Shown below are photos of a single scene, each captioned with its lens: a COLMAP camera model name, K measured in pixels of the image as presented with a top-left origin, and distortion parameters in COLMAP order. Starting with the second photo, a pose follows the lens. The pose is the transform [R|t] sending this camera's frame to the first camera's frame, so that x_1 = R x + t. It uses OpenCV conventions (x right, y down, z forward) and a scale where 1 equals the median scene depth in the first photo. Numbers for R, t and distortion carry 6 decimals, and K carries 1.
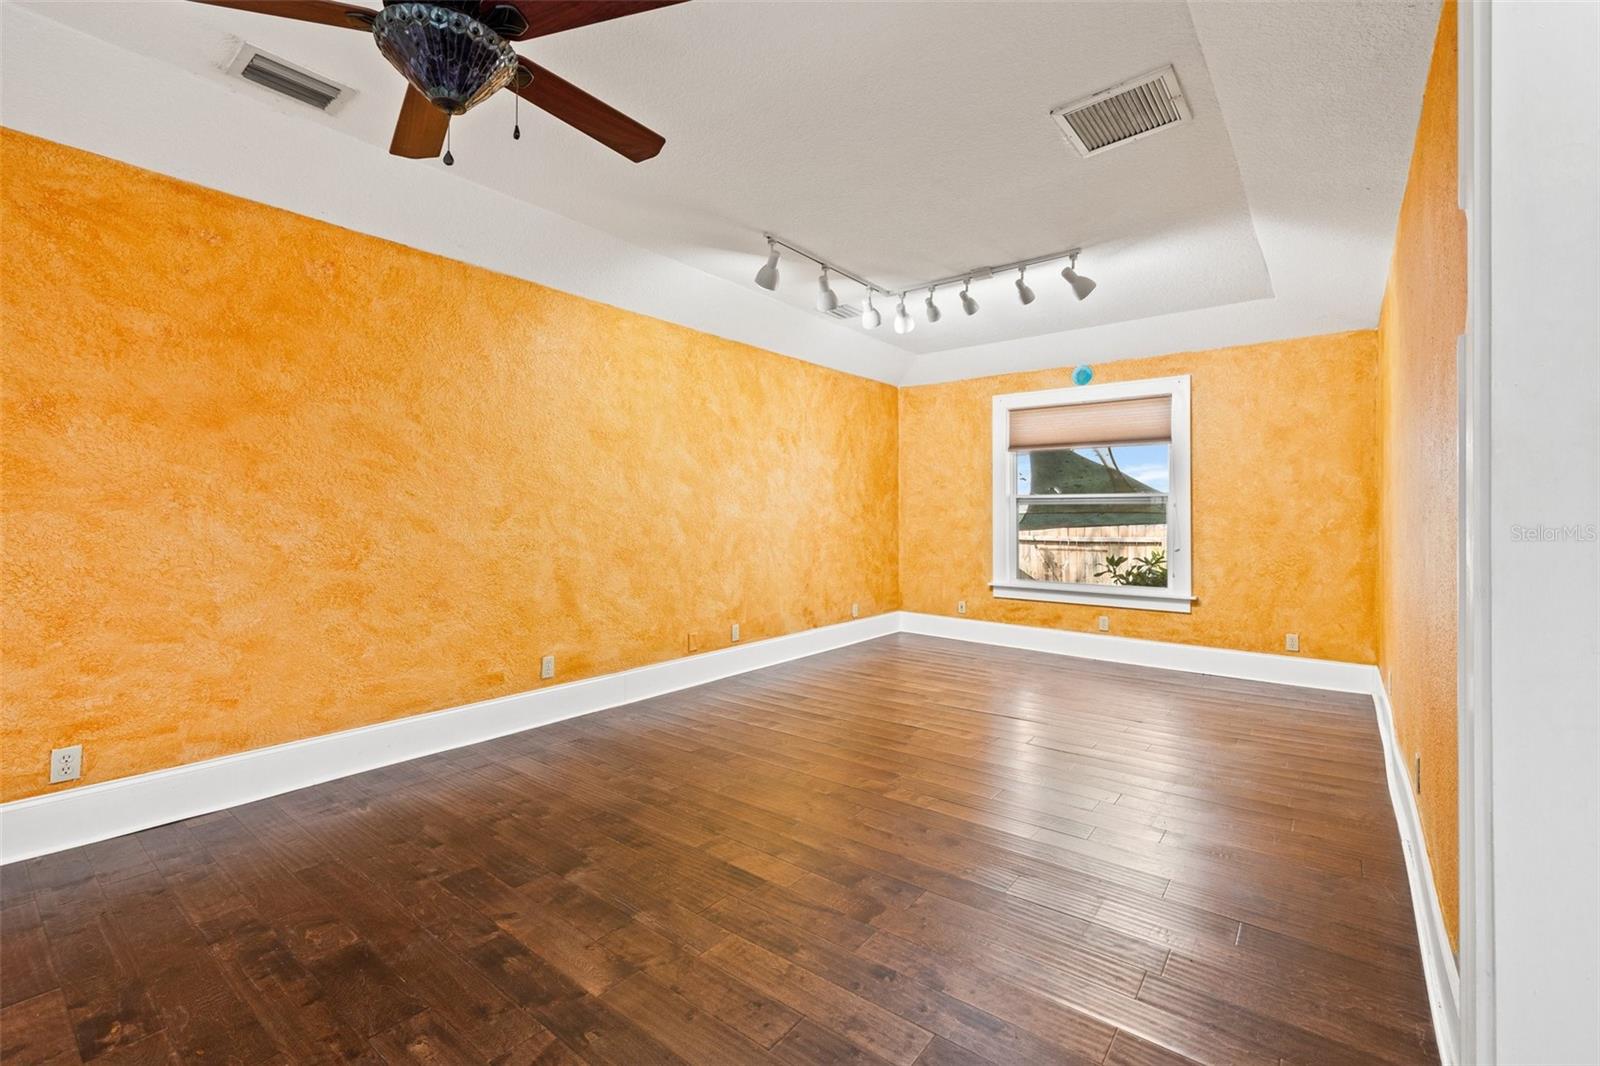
lens RADIAL K [[683.9, 0, 796.2], [0, 683.9, 505.8], [0, 0, 1]] dist [0.000740, 0.000108]
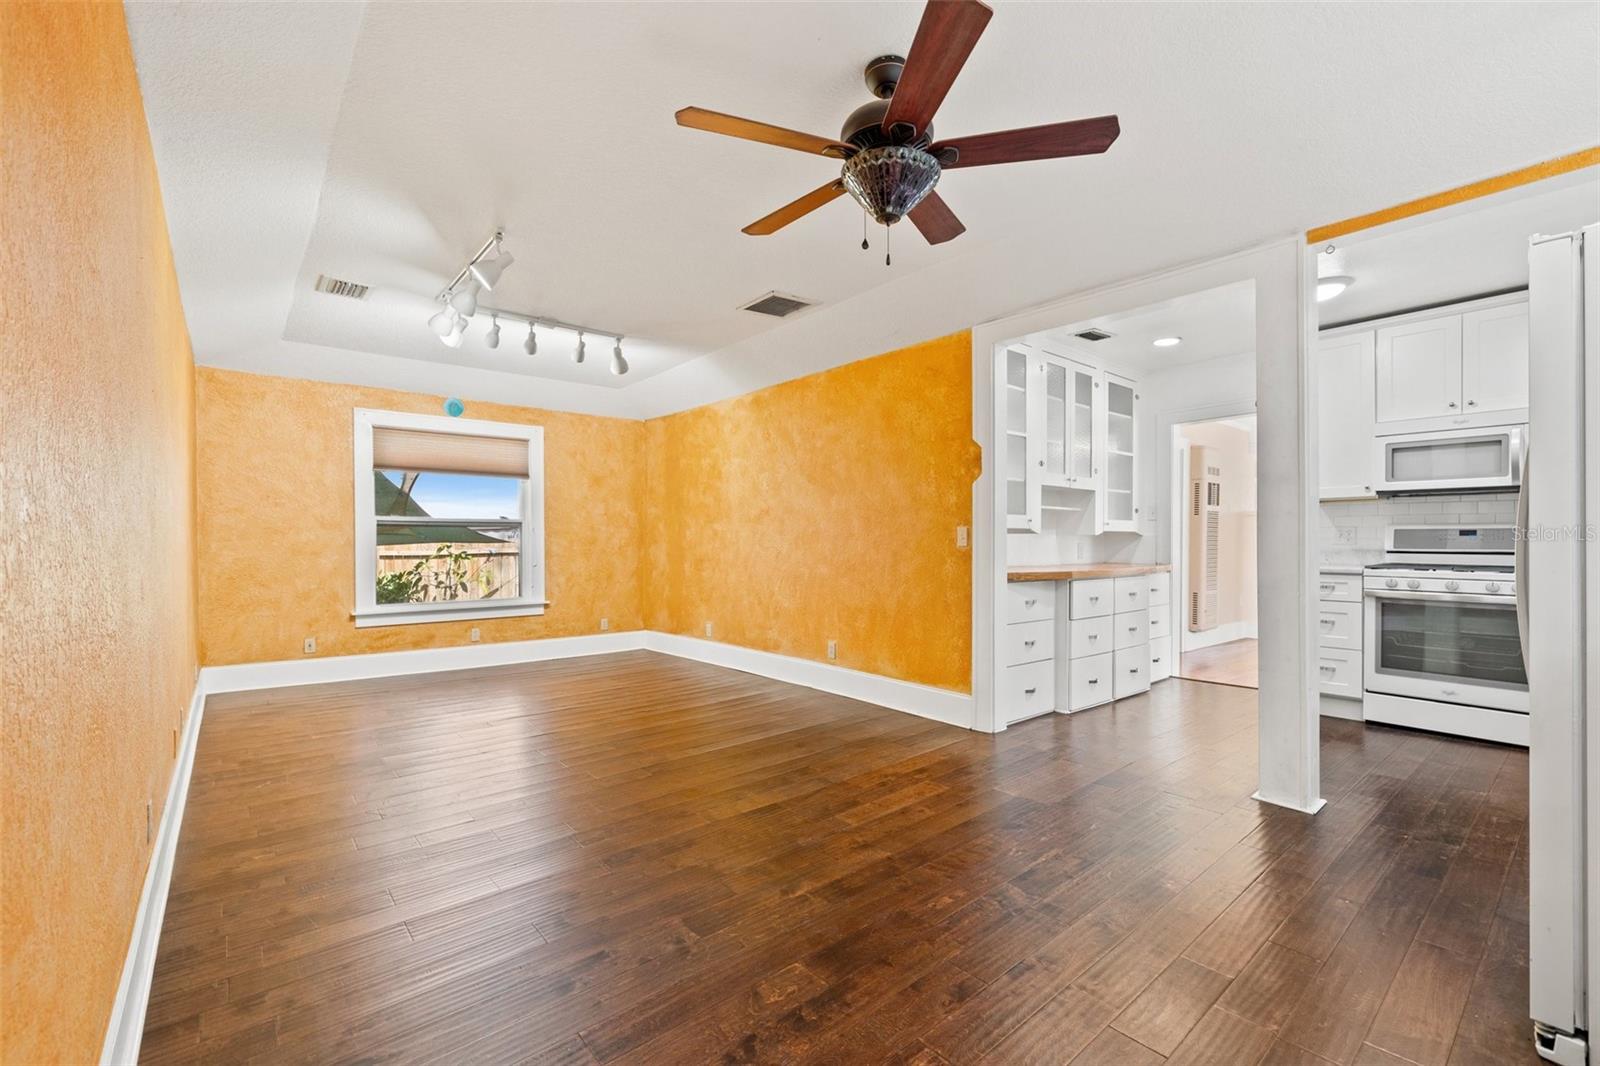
lens RADIAL K [[678.3, 0, 791.1], [0, 678.3, 541.5], [0, 0, 1]] dist [0.003668, 0.000617]
pose [[0.210036, -0.007471, 0.977665, -0.786002], [-0.010126, 0.999901, 0.009816, 0.005299], [-0.977641, -0.011962, 0.209939, 0.396840]]
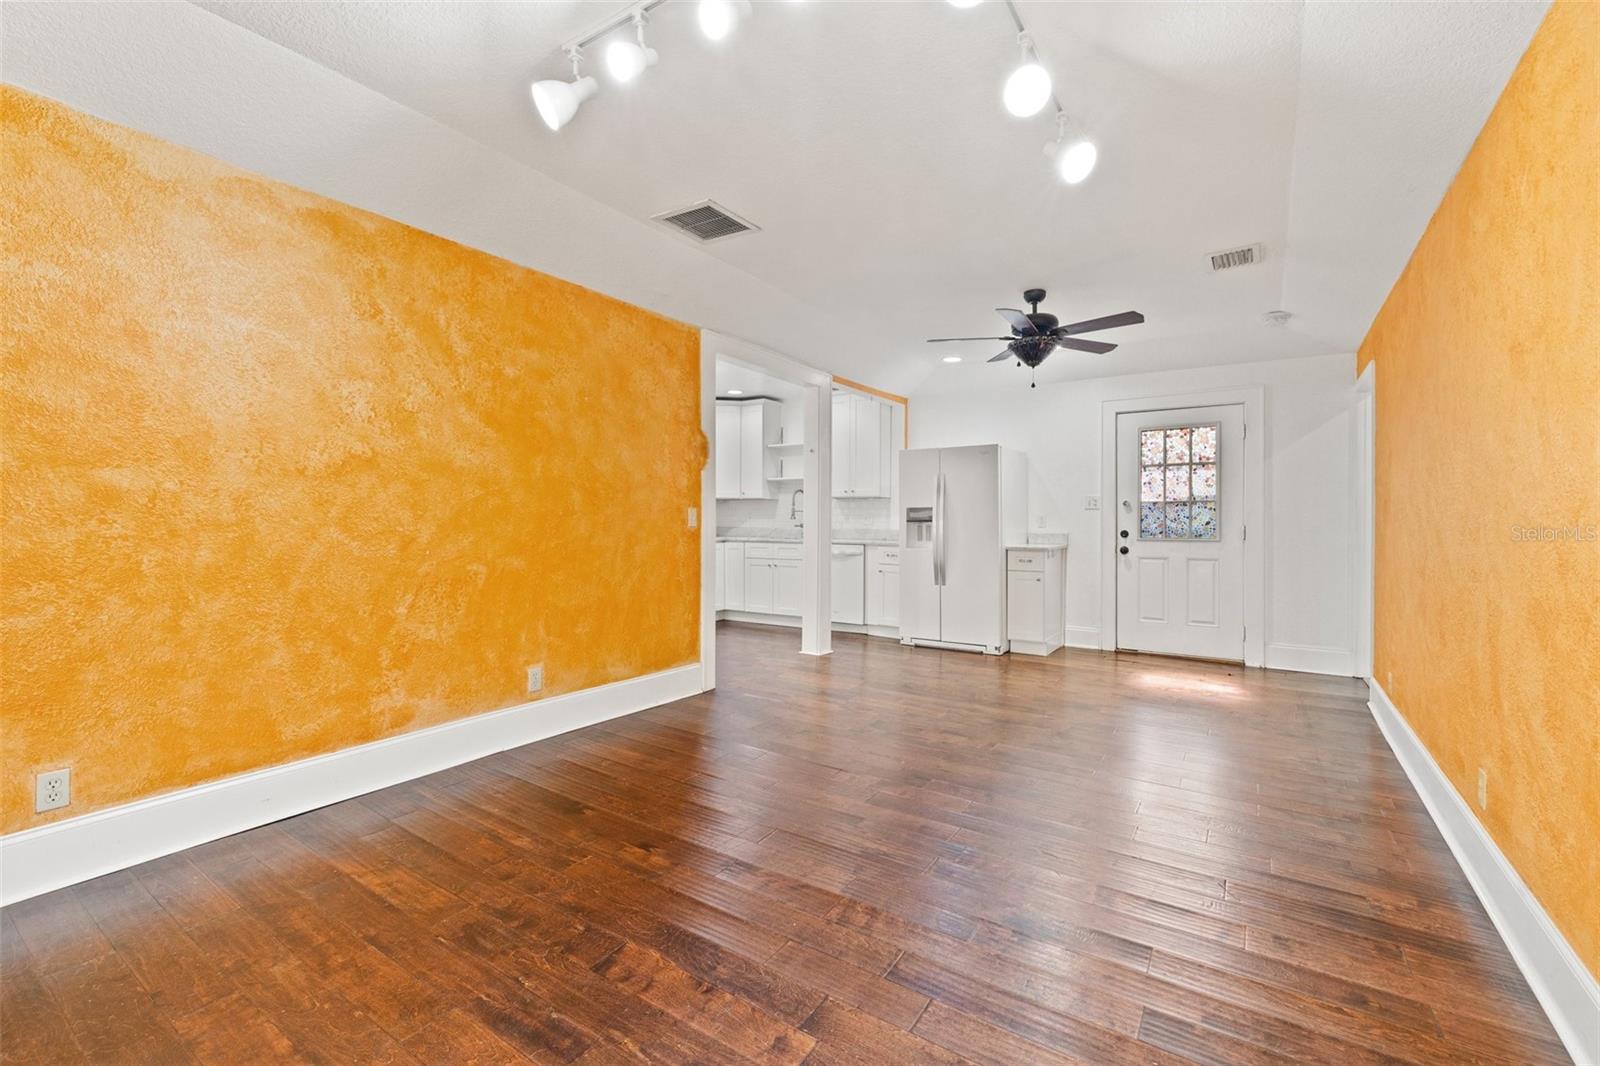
lens RADIAL K [[674.9, 0, 788.4], [0, 674.9, 523.4], [0, 0, 1]] dist [0.001430, 0.000102]
pose [[-0.998069, -0.010242, -0.061269, 0.253174], [-0.009532, 0.999884, -0.011870, 0.027843], [0.061383, -0.011263, -0.998051, 1.537840]]
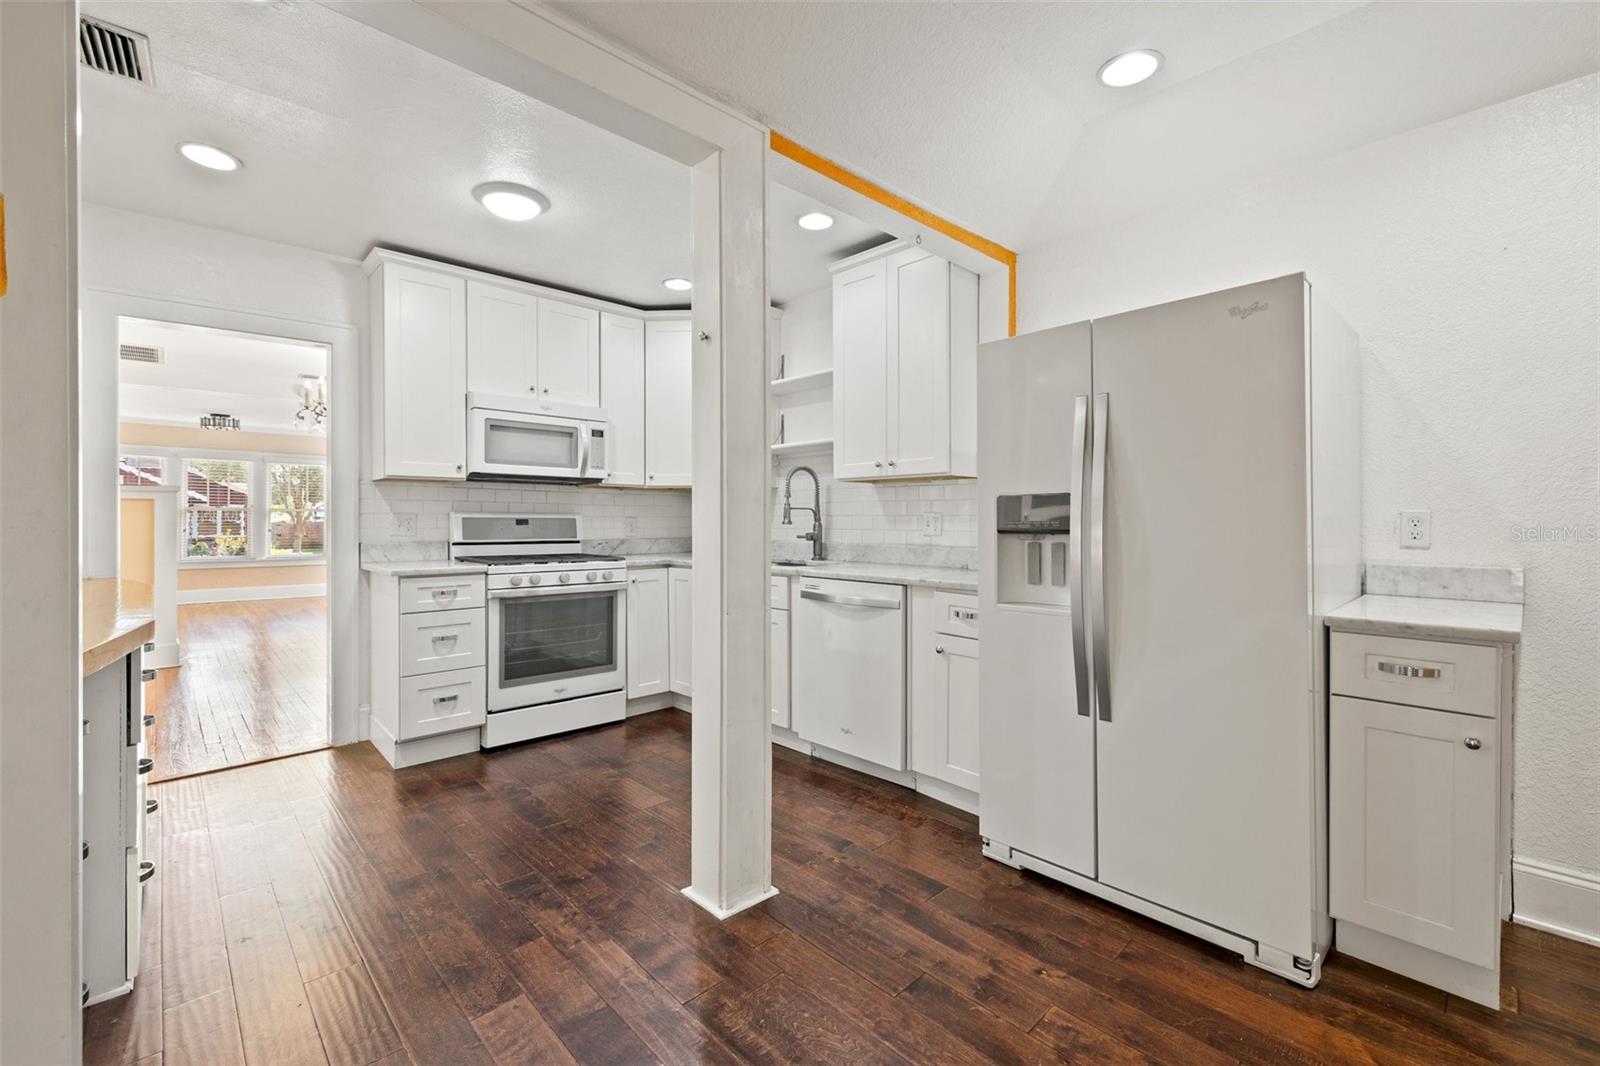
lens RADIAL K [[674.9, 0, 788.4], [0, 674.9, 523.4], [0, 0, 1]] dist [0.001430, 0.000102]
pose [[-0.989029, -0.005537, 0.147620, -0.036259], [-0.006912, 0.999937, -0.008809, -0.000635], [-0.147562, -0.009733, -0.989005, 0.553861]]
